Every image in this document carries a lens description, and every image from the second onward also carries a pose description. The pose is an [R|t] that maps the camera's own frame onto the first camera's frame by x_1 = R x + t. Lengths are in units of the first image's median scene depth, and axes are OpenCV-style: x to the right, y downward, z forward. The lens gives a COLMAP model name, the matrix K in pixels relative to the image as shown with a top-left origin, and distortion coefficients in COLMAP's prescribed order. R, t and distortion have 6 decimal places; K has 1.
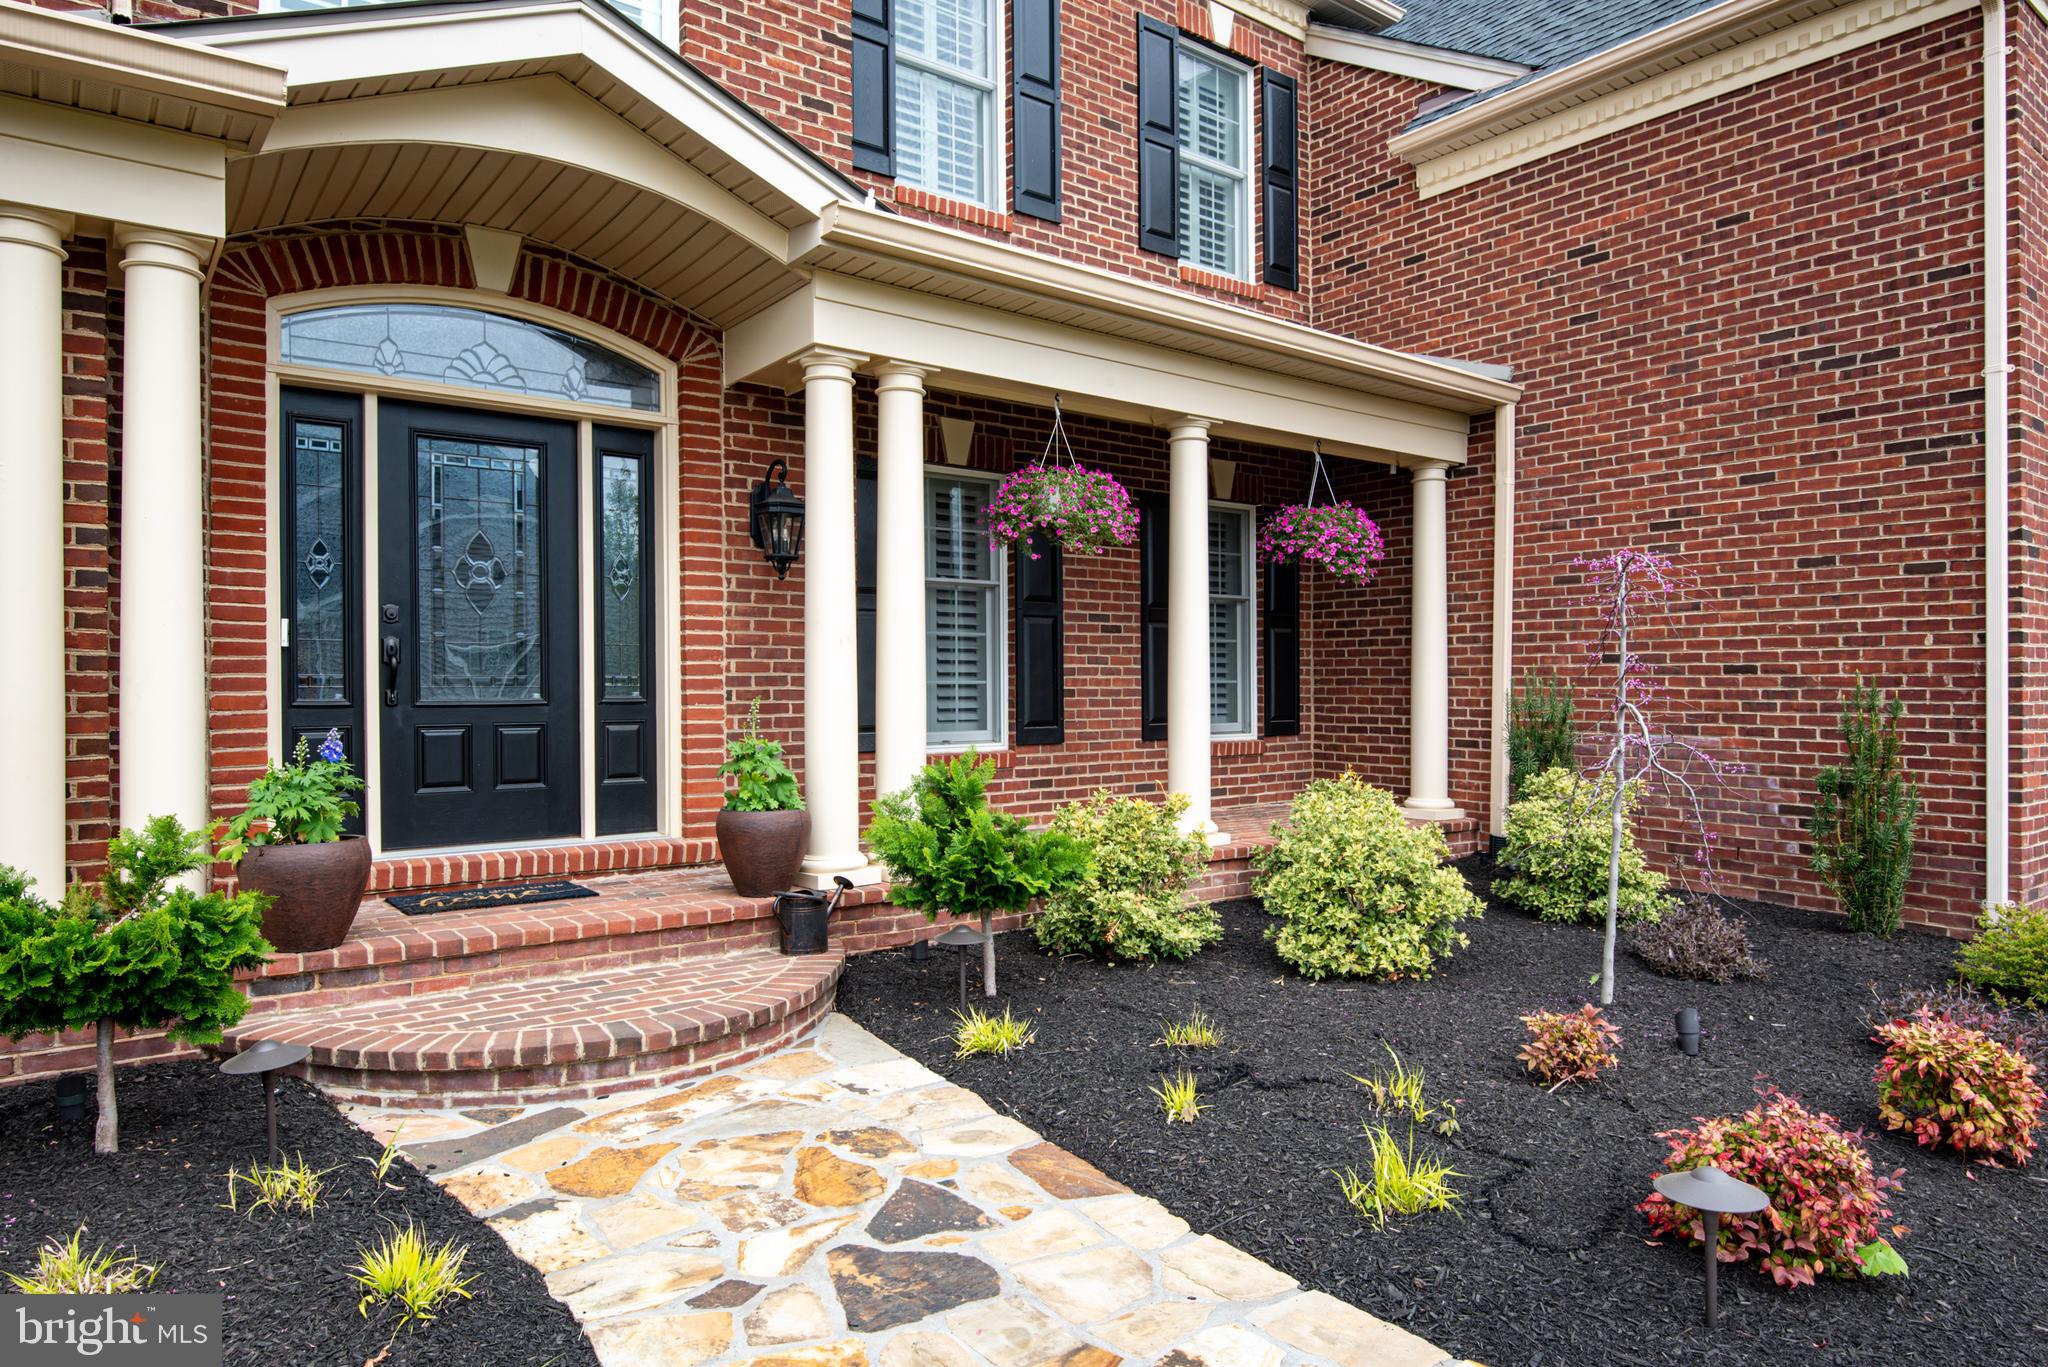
lens RADIAL K [[1237.8, 0, 1024.0], [0, 1237.8, 683.5], [0, 0, 1]] dist [0.000307, -0.025254]
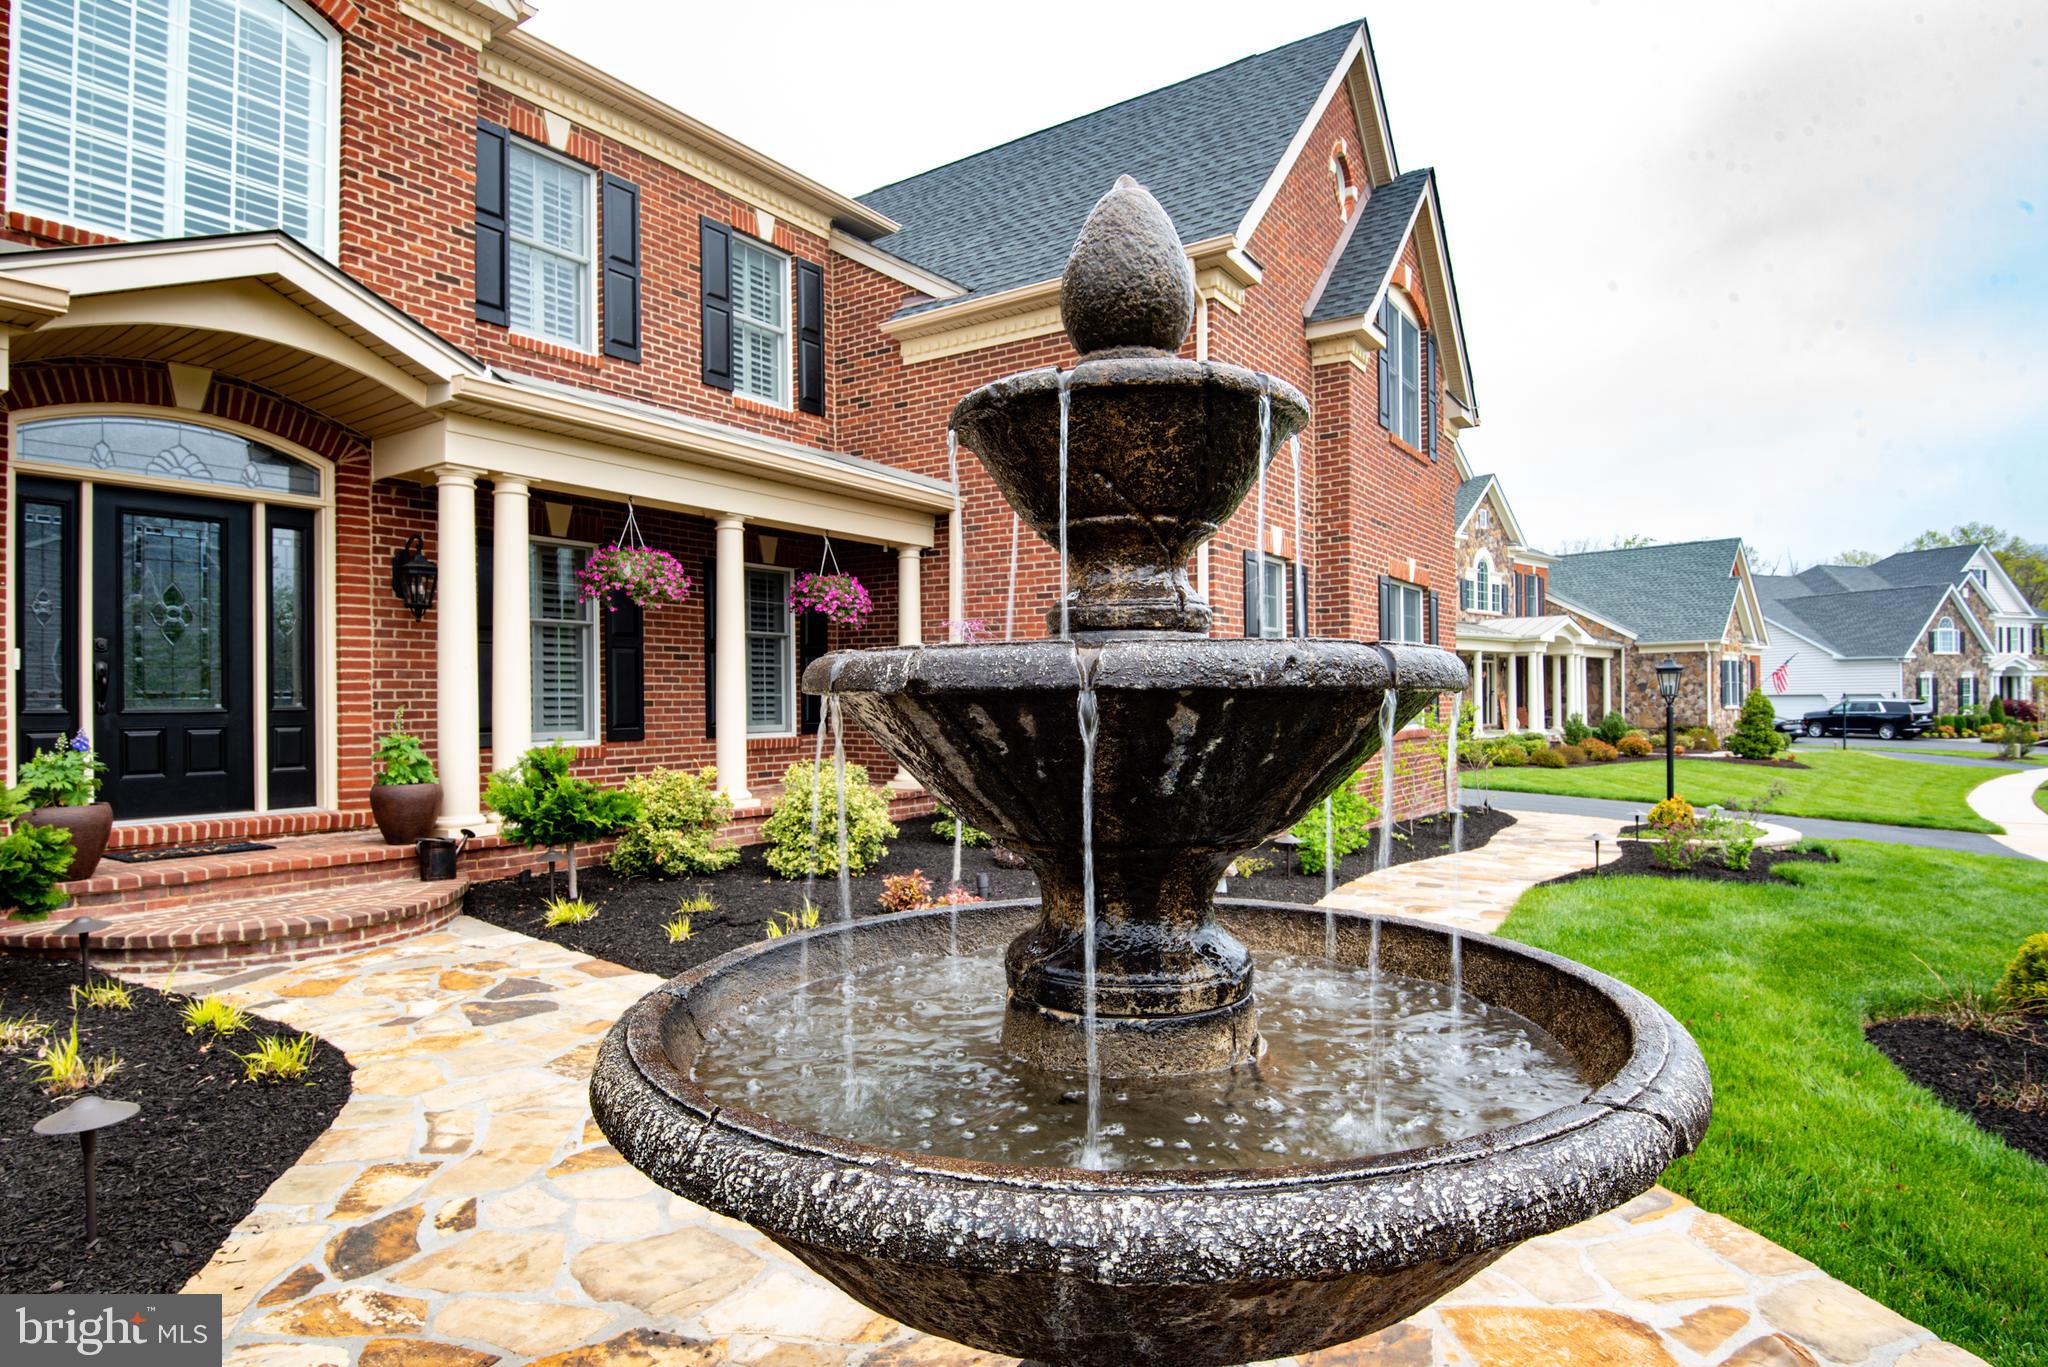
lens RADIAL K [[1110.7, 0, 1028.3], [0, 1110.7, 696.1], [0, 0, 1]] dist [-0.000117, -0.031407]
pose [[0.947696, -0.001544, 0.319170, 0.056423], [0.001936, 0.999998, -0.000913, 0.001838], [-0.319168, 0.001483, 0.947697, -0.399893]]
